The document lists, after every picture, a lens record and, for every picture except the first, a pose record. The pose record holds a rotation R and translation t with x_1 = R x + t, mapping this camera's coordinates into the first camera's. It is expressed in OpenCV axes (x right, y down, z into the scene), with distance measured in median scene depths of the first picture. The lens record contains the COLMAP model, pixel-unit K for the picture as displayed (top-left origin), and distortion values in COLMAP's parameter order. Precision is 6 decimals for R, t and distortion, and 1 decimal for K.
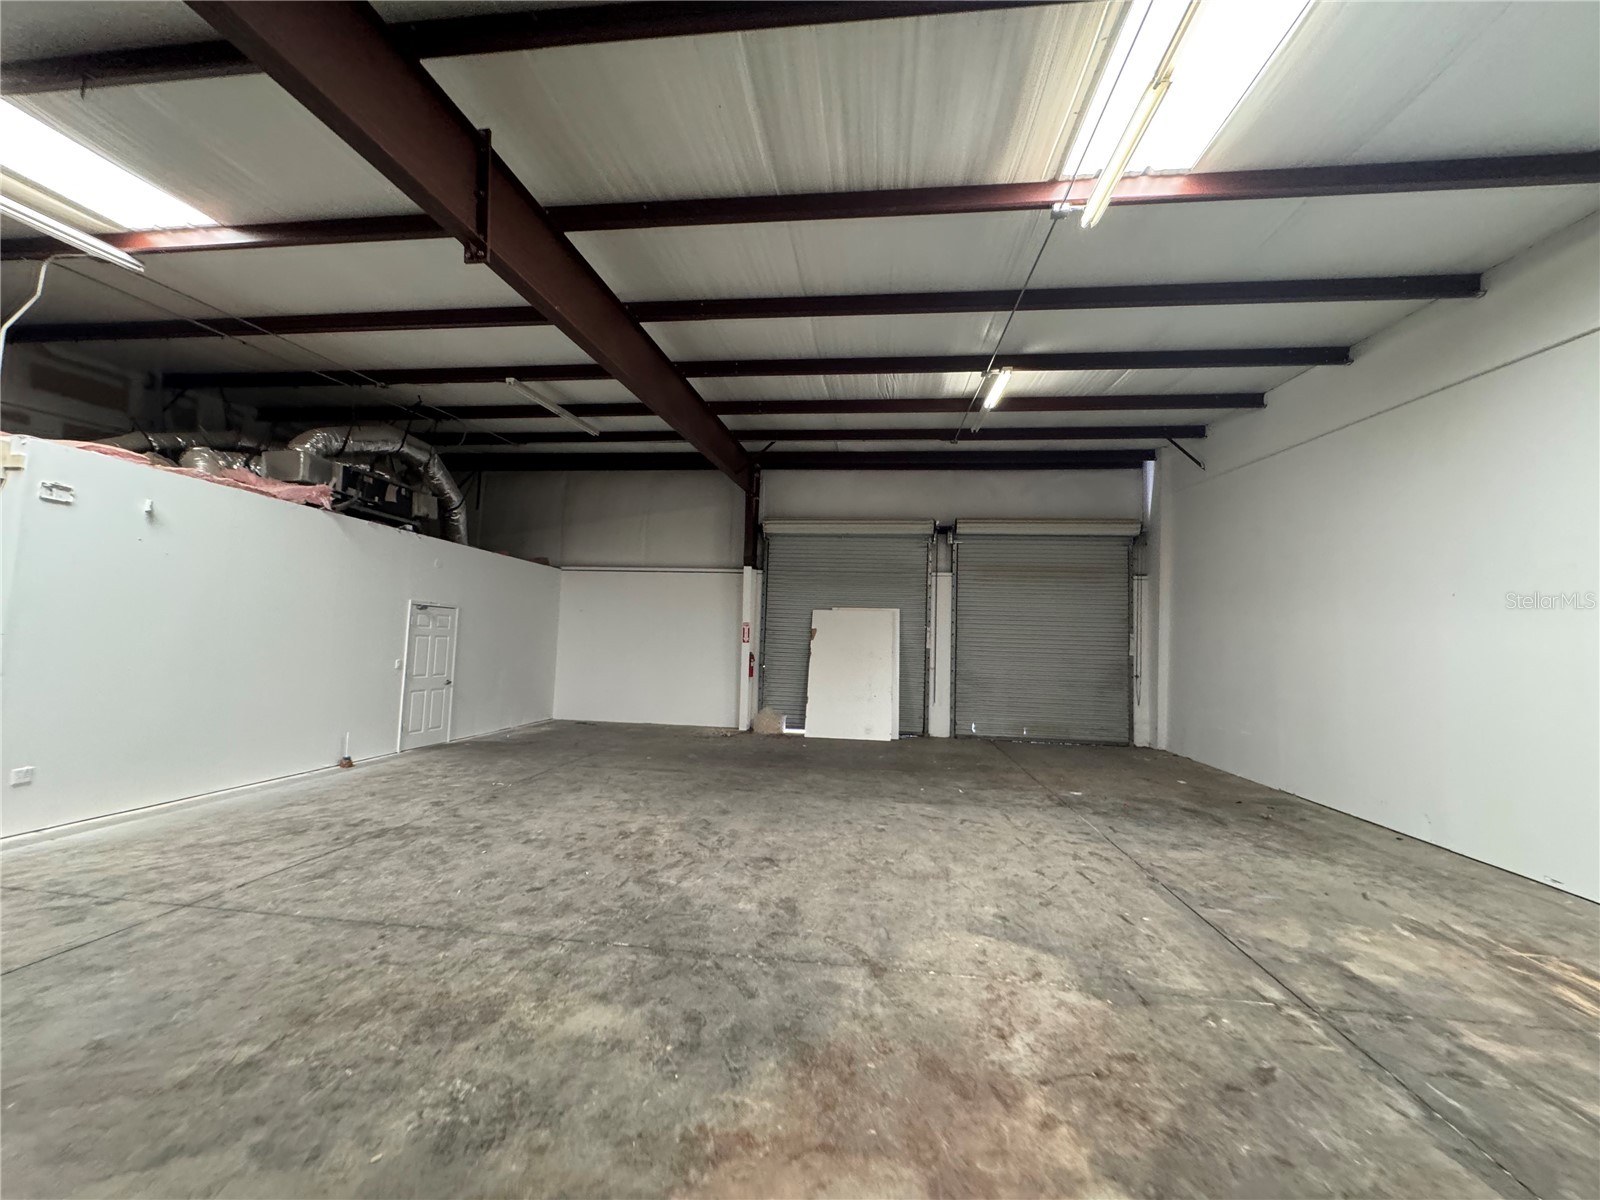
lens RADIAL K [[639.2, 0, 800.0], [0, 639.2, 600.0], [0, 0, 1]] dist [-0.003504, -0.000179]
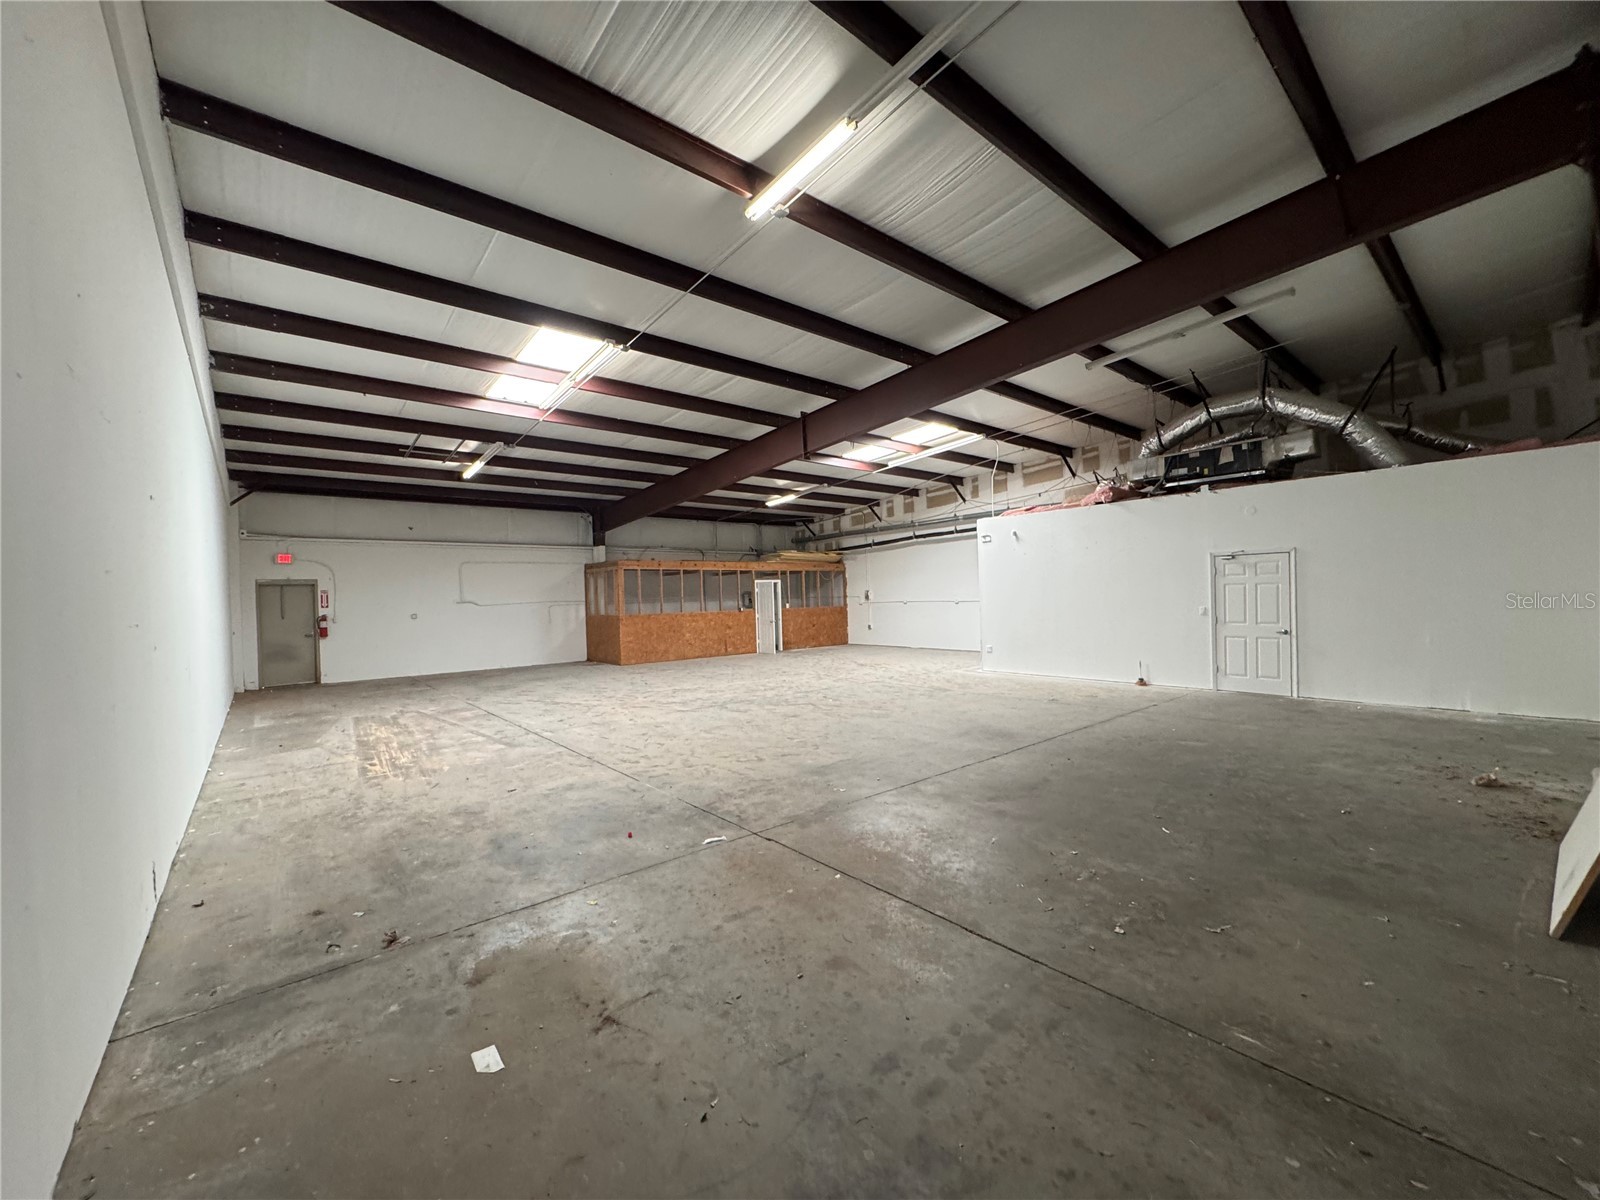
lens RADIAL K [[639.2, 0, 800.0], [0, 639.2, 600.0], [0, 0, 1]] dist [-0.003504, -0.000179]
pose [[-0.682912, -0.005645, -0.730478, 1.057105], [0.055563, 0.996672, -0.059647, 0.171433], [0.728384, -0.081321, -0.680326, 1.936872]]
